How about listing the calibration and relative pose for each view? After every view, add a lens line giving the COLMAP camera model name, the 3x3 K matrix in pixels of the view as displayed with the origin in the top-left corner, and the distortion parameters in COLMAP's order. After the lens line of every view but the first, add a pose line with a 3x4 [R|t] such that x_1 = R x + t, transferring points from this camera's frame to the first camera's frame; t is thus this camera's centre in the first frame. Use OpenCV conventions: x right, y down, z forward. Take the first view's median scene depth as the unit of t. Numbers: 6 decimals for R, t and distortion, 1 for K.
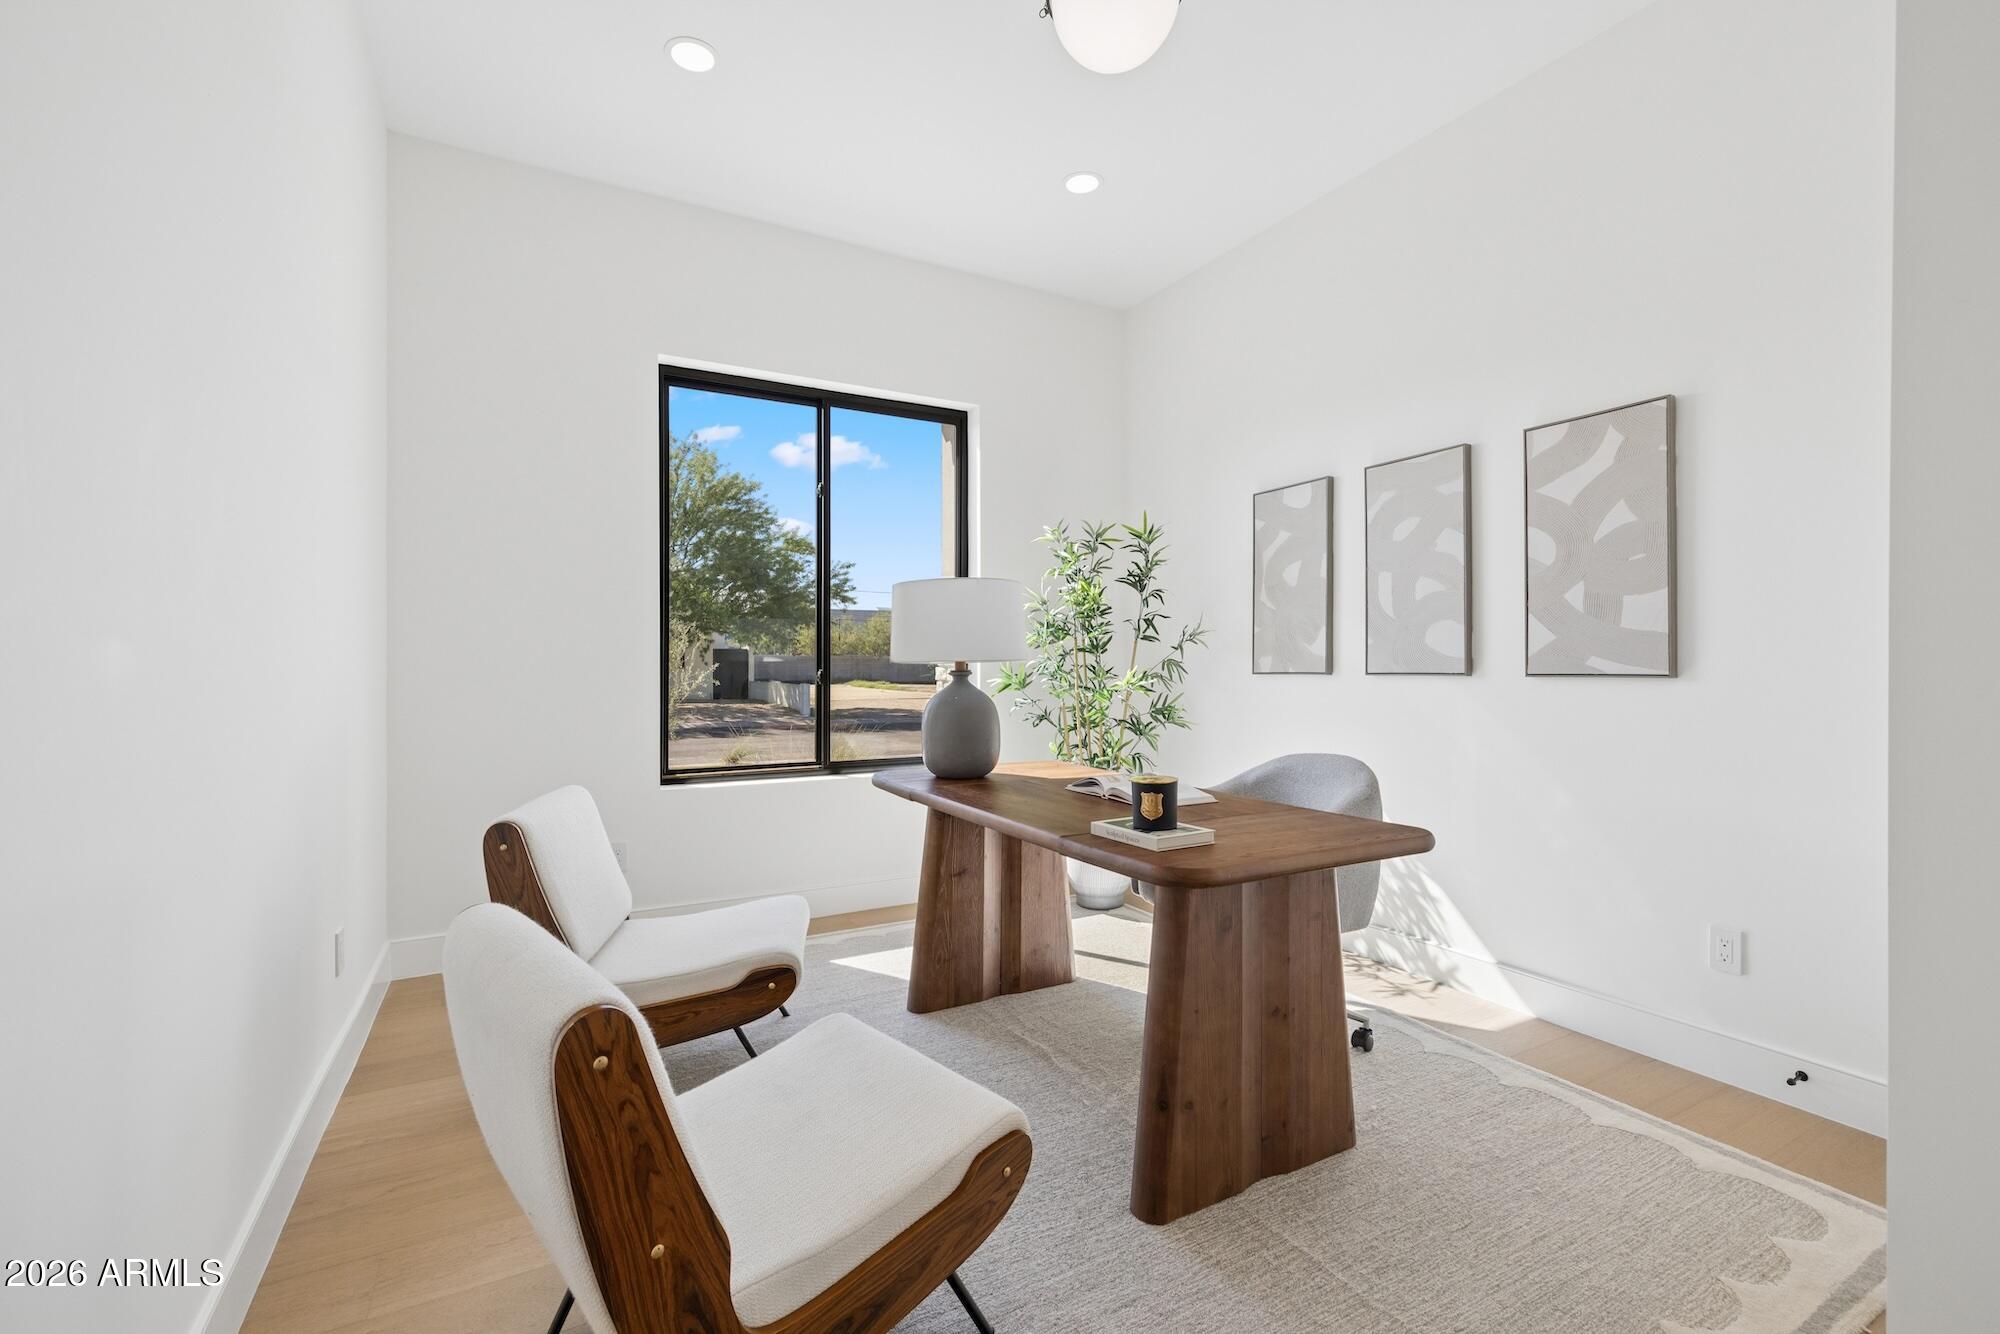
lens RADIAL K [[844.2, 0, 986.6], [0, 844.2, 665.0], [0, 0, 1]] dist [-0.003639, 0.000993]
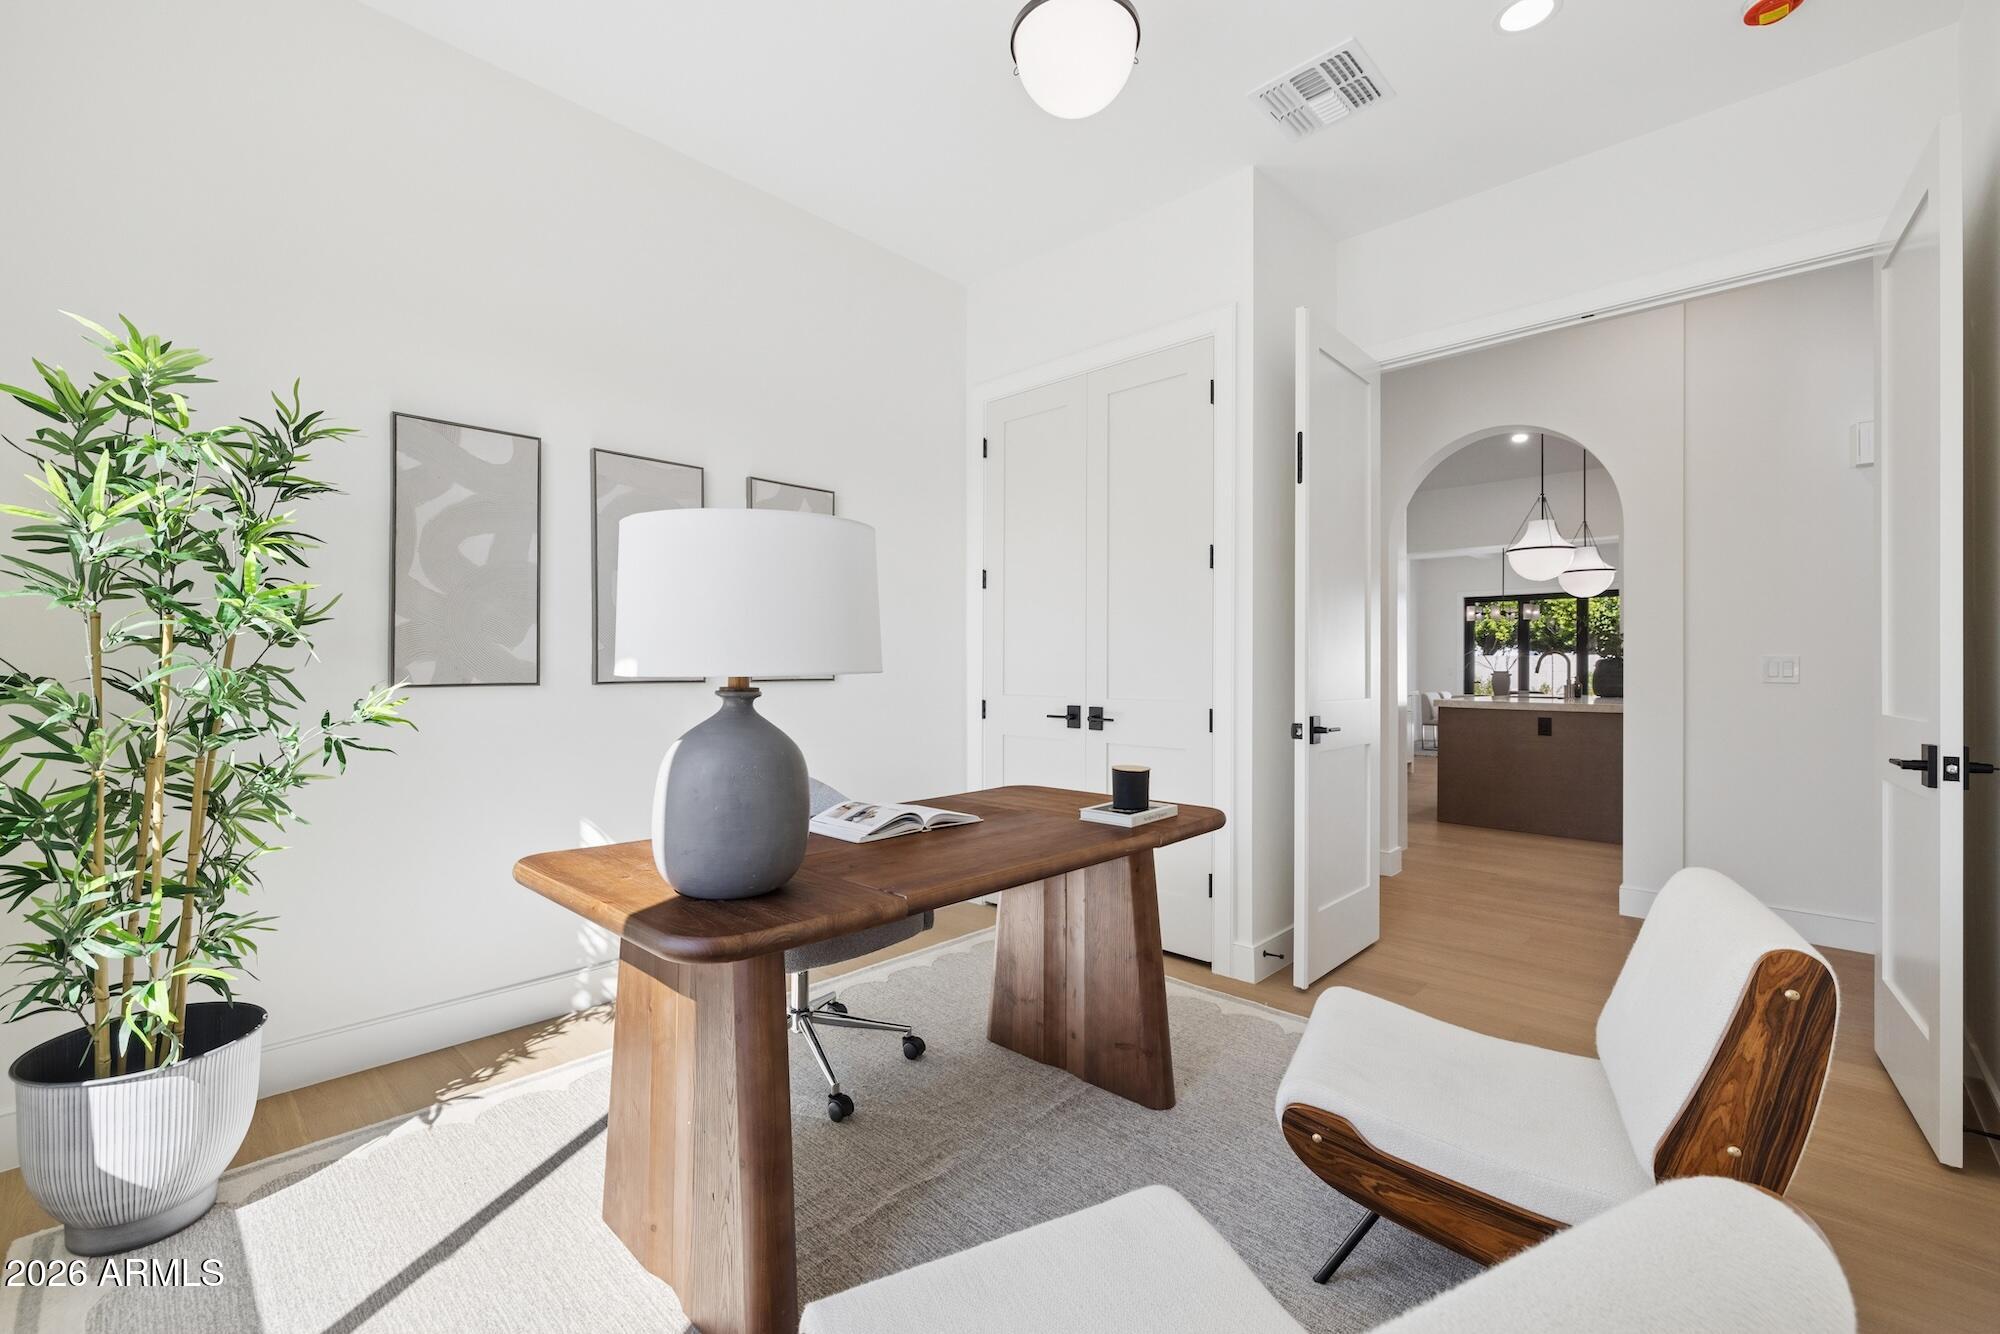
lens RADIAL K [[822.3, 0, 985.7], [0, 822.3, 669.0], [0, 0, 1]] dist [-0.000186, -0.000199]
pose [[-0.294528, 0.002242, 0.955640, -0.464256], [-0.000773, 0.999996, -0.002585, -0.002517], [-0.955643, -0.001500, -0.294525, 0.818272]]
